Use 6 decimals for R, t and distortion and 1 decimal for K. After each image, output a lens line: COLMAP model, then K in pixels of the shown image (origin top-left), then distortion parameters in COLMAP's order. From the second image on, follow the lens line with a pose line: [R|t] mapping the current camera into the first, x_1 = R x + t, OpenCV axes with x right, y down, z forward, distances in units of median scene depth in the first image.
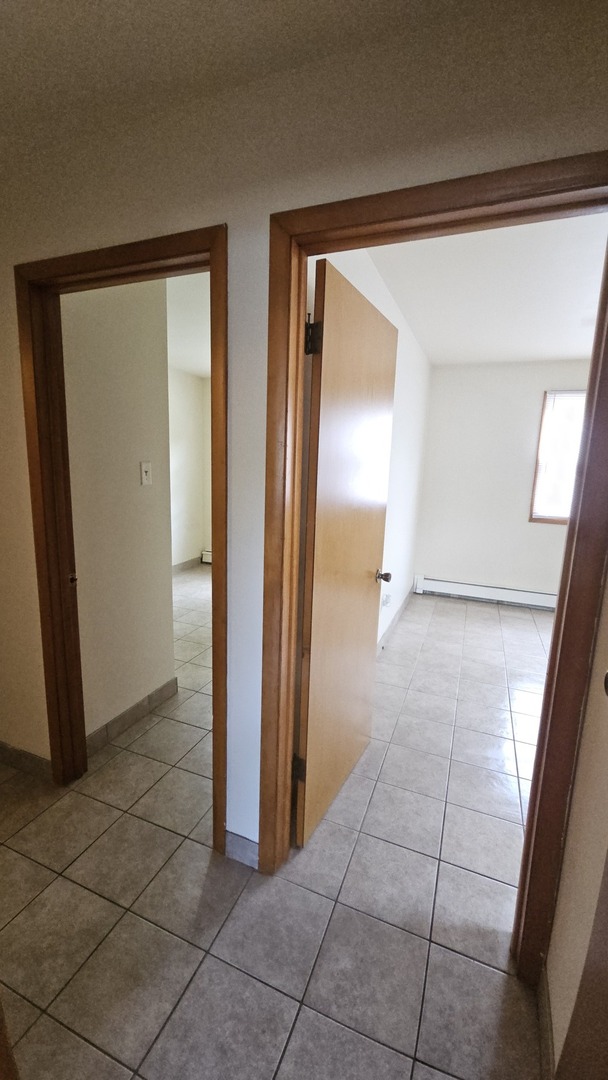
lens RADIAL K [[437.6, 0, 304.7], [0, 437.6, 539.6], [0, 0, 1]] dist [0.002314, -0.004396]
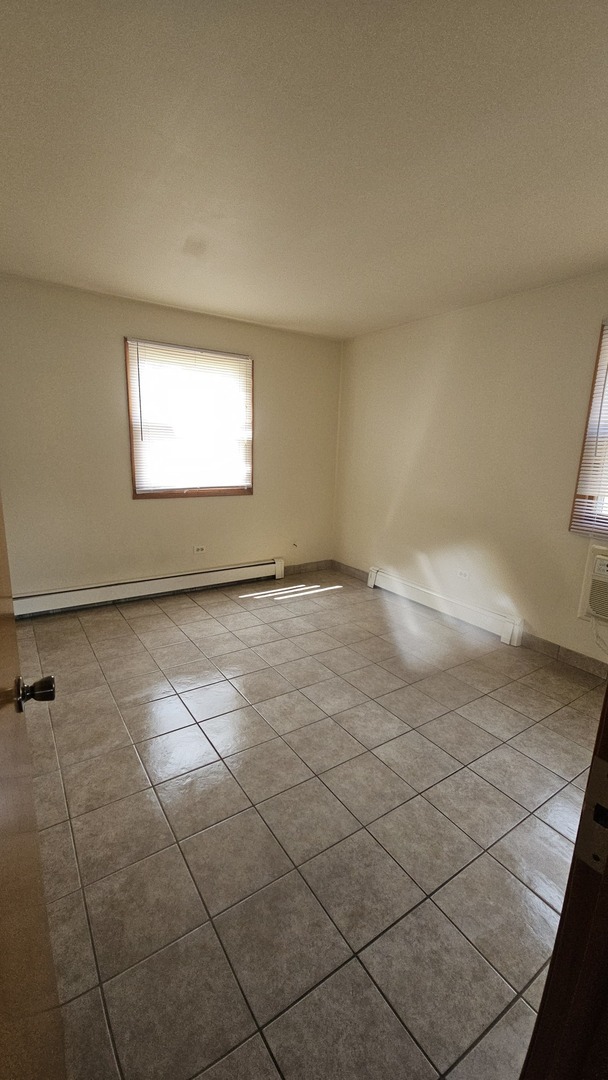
lens RADIAL K [[437.6, 0, 298.5], [0, 437.6, 540.7], [0, 0, 1]] dist [0.002314, -0.004396]
pose [[0.566010, -0.187252, 0.802851, 0.010421], [0.130160, 0.981946, 0.137260, -0.041577], [-0.814058, 0.026809, 0.580164, 0.308289]]
